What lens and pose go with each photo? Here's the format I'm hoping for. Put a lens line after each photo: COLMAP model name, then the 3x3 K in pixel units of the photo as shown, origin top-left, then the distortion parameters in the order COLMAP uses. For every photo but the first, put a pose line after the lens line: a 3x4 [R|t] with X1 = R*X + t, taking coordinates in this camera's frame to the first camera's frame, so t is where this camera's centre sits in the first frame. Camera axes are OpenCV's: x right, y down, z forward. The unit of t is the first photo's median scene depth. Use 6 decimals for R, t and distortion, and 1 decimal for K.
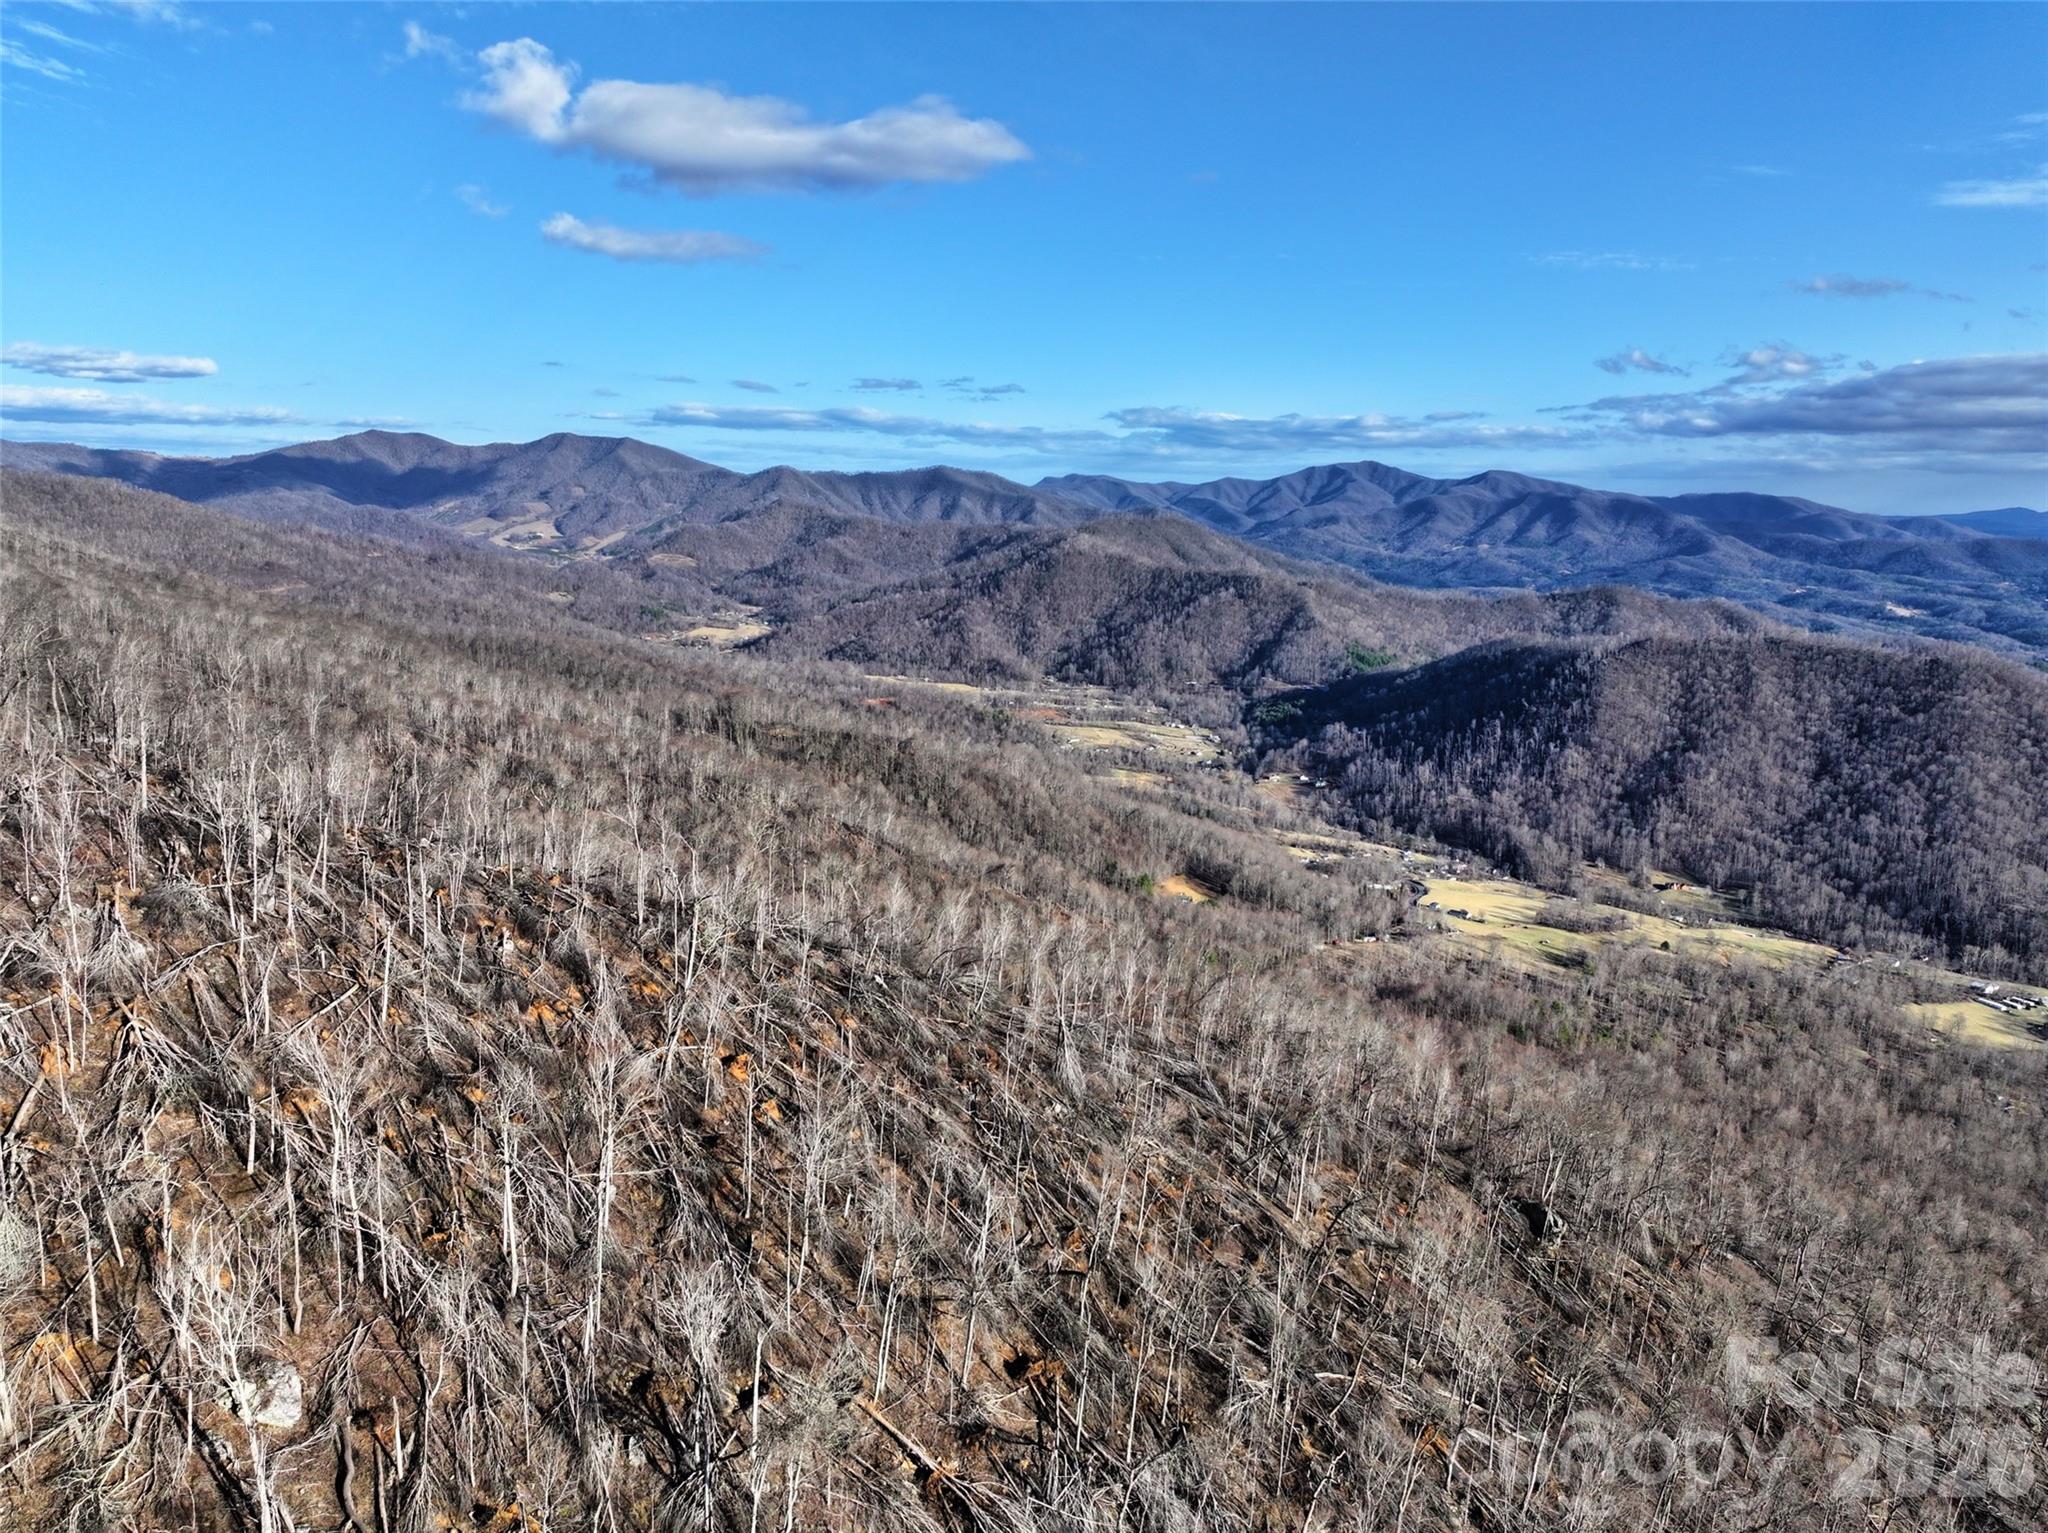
lens RADIAL K [[1444.4, 0, 1029.9], [0, 1444.4, 751.9], [0, 0, 1]] dist [0.002637, 0.010806]
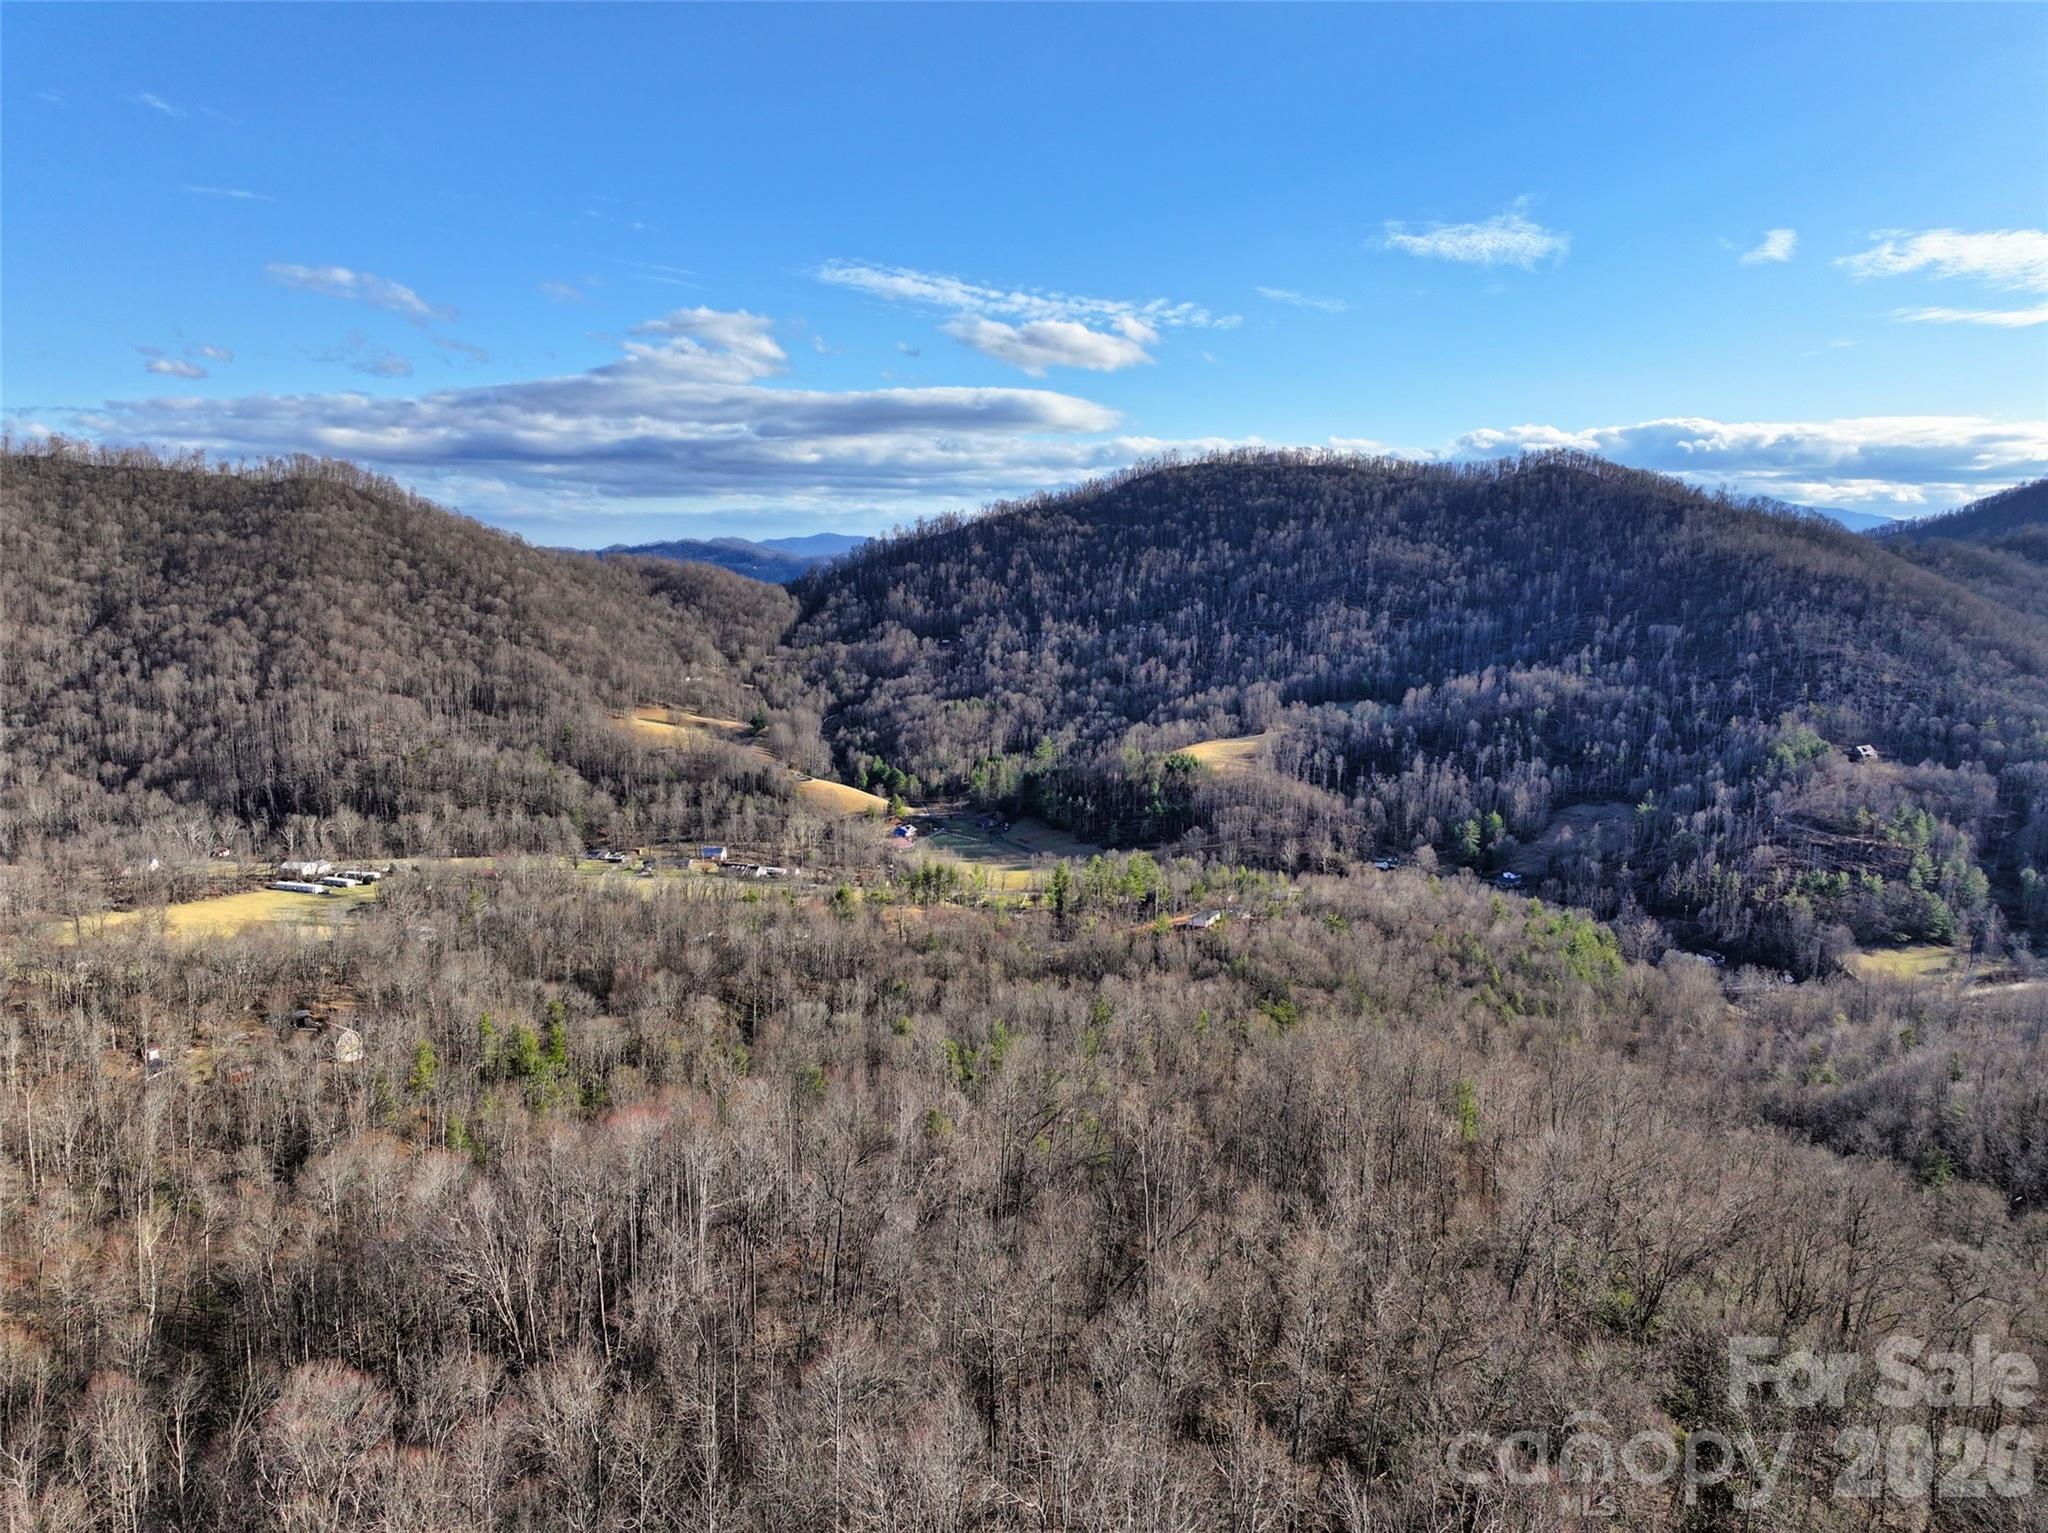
lens RADIAL K [[1444.4, 0, 1030.7], [0, 1444.4, 766.6], [0, 0, 1]] dist [0.002637, 0.010806]
pose [[0.585828, -0.123023, 0.801044, 0.241102], [0.143289, 0.988563, 0.047030, 0.084989], [-0.797668, 0.087229, 0.596756, 0.285024]]
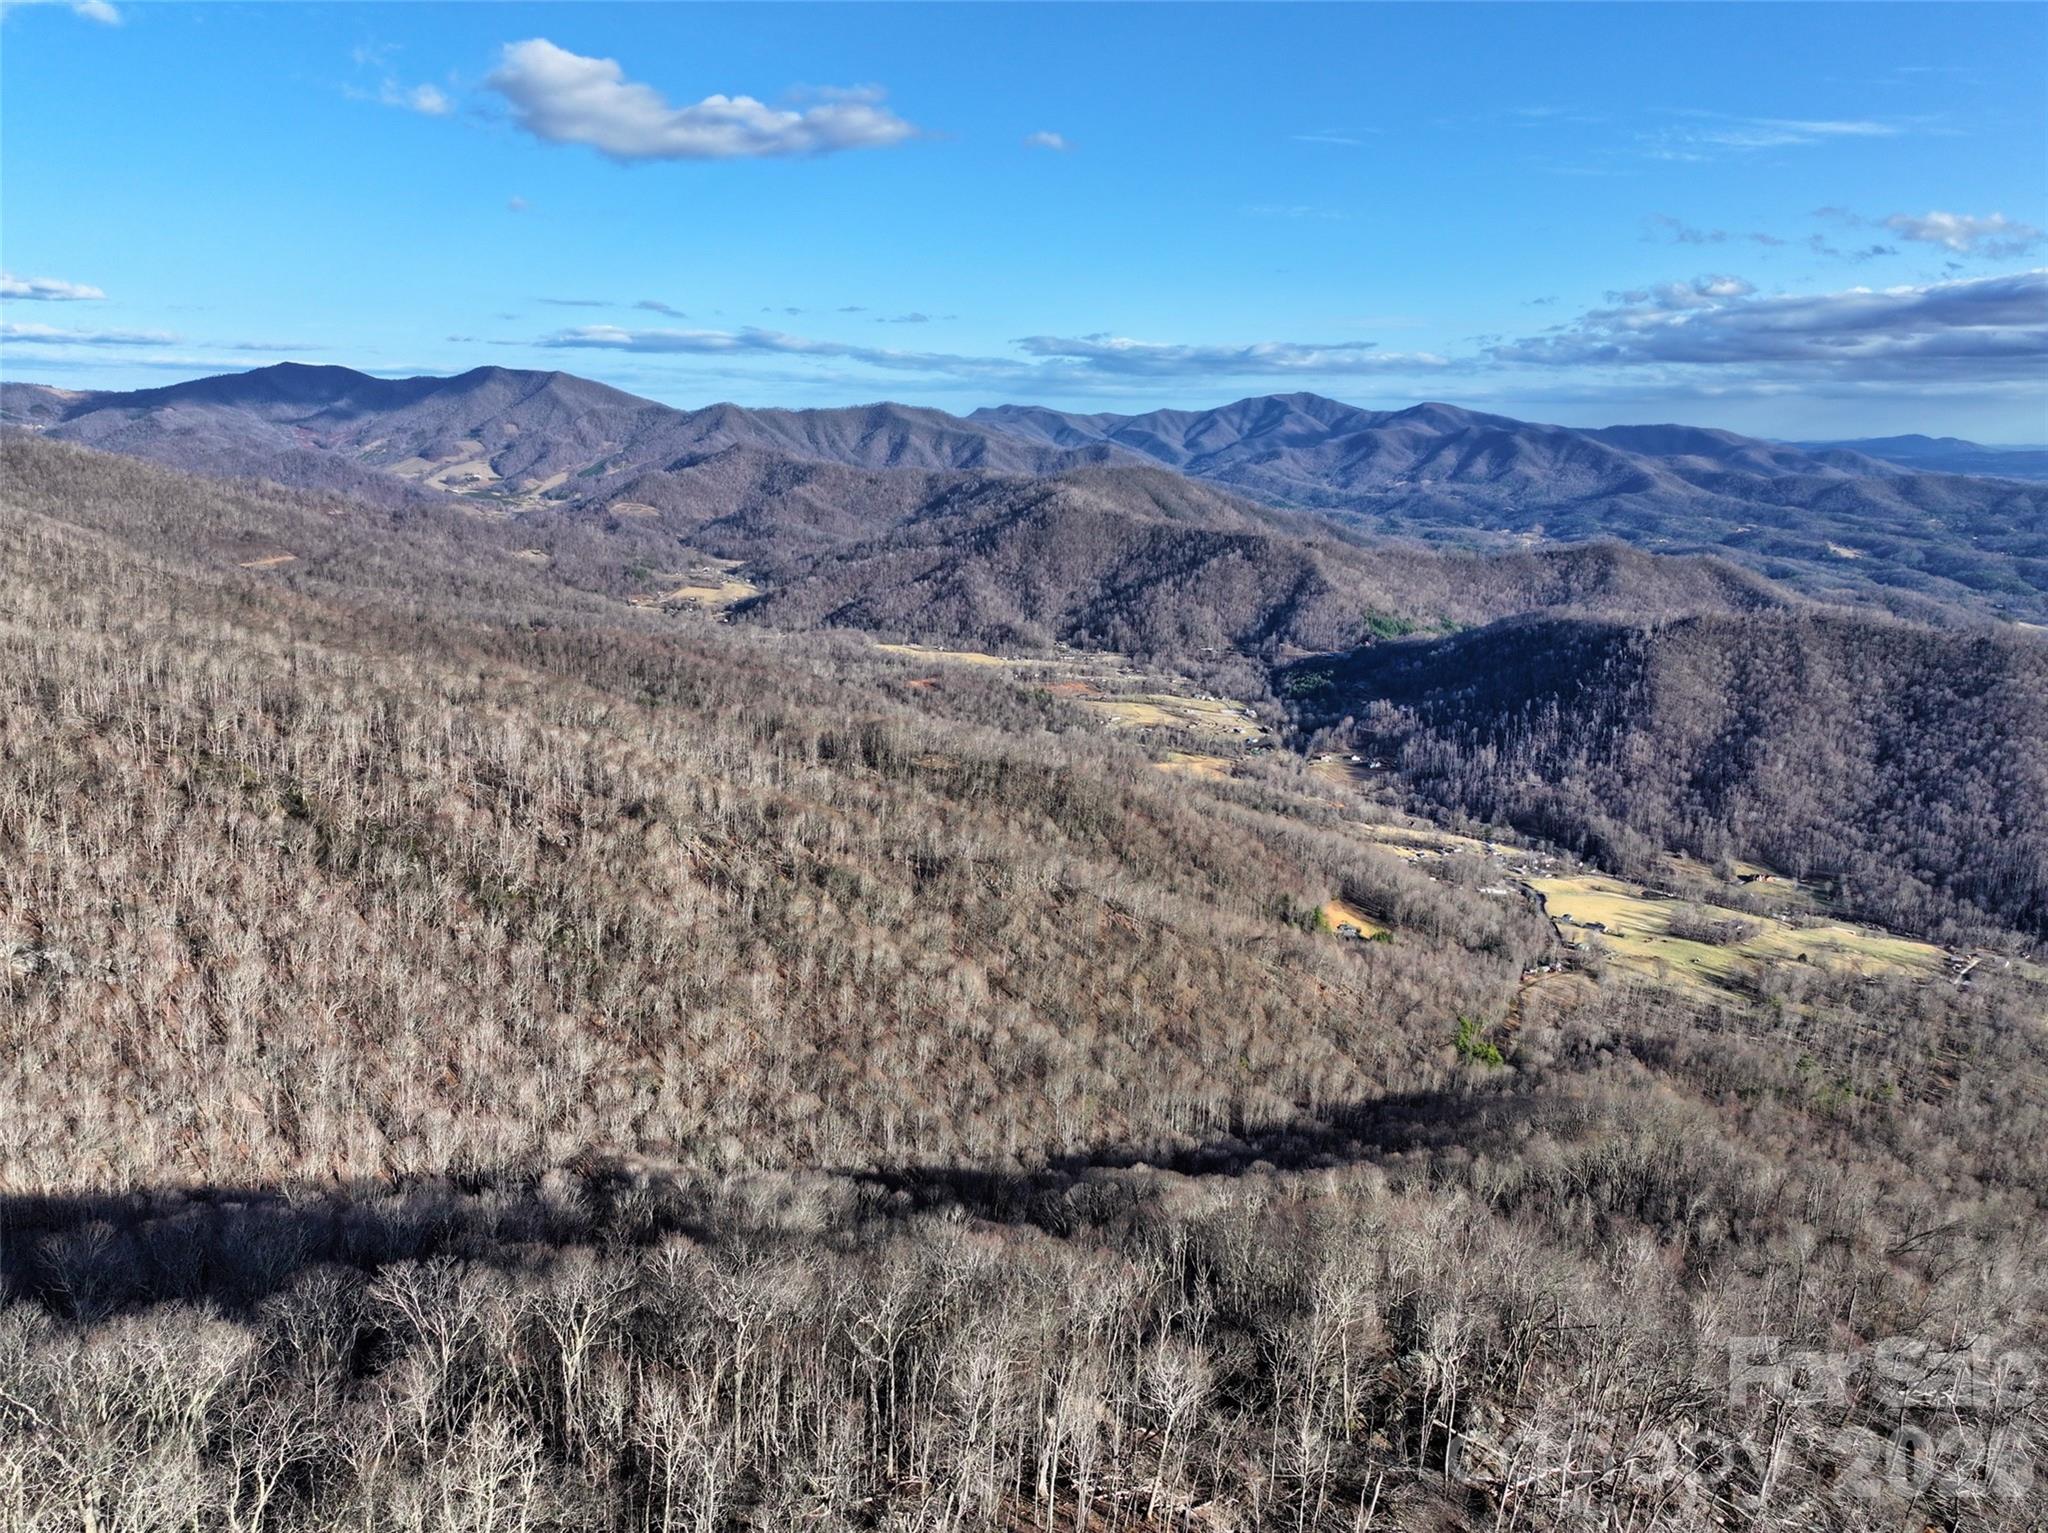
lens RADIAL K [[1444.4, 0, 1028.4], [0, 1444.4, 751.6], [0, 0, 1]] dist [0.002637, 0.010806]
pose [[0.998225, -0.013332, 0.058041, -0.096144], [0.010330, 0.998608, 0.051718, -0.041204], [-0.058650, -0.051027, 0.996974, 0.016429]]
